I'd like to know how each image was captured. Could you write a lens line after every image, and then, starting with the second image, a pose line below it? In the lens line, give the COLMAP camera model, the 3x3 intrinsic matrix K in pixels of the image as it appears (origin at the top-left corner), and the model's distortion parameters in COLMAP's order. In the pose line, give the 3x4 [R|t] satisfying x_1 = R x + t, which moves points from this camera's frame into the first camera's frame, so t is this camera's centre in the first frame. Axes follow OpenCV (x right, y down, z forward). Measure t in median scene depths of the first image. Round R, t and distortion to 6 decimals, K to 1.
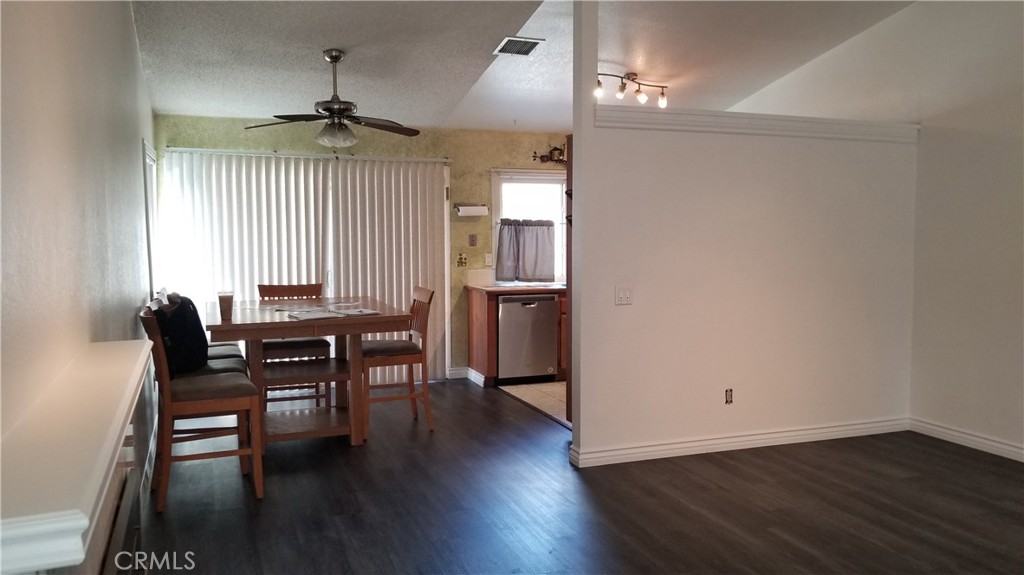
lens RADIAL K [[790.8, 0, 533.4], [0, 790.8, 273.7], [0, 0, 1]] dist [0.046351, -0.096240]
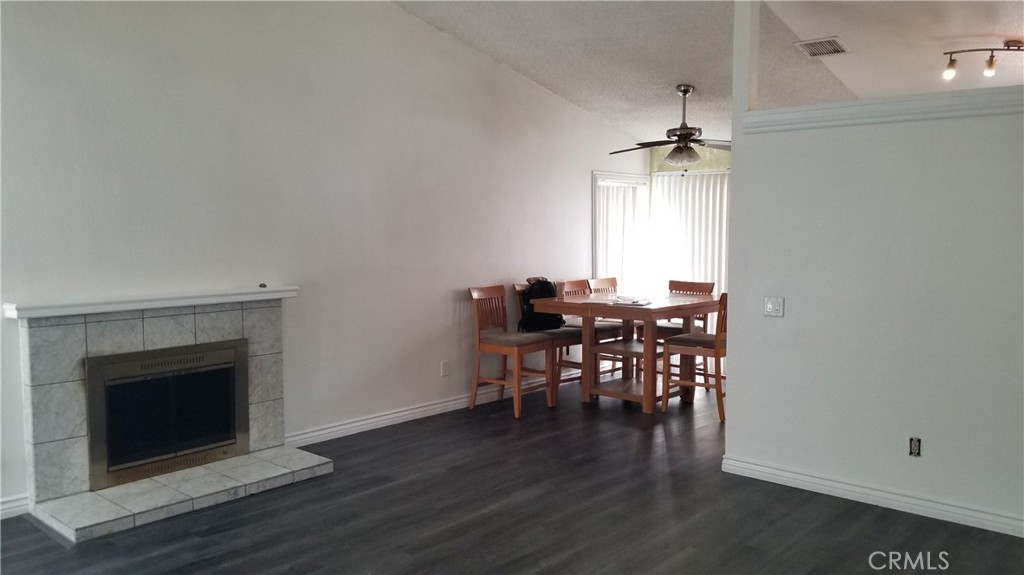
lens RADIAL K [[790.8, 0, 520.8], [0, 790.8, 290.5], [0, 0, 1]] dist [0.046351, -0.096240]
pose [[0.453574, 0.068683, -0.888568, 0.594657], [-0.056574, 0.997234, 0.048204, -0.015575], [0.889421, 0.028405, 0.456205, 0.208778]]
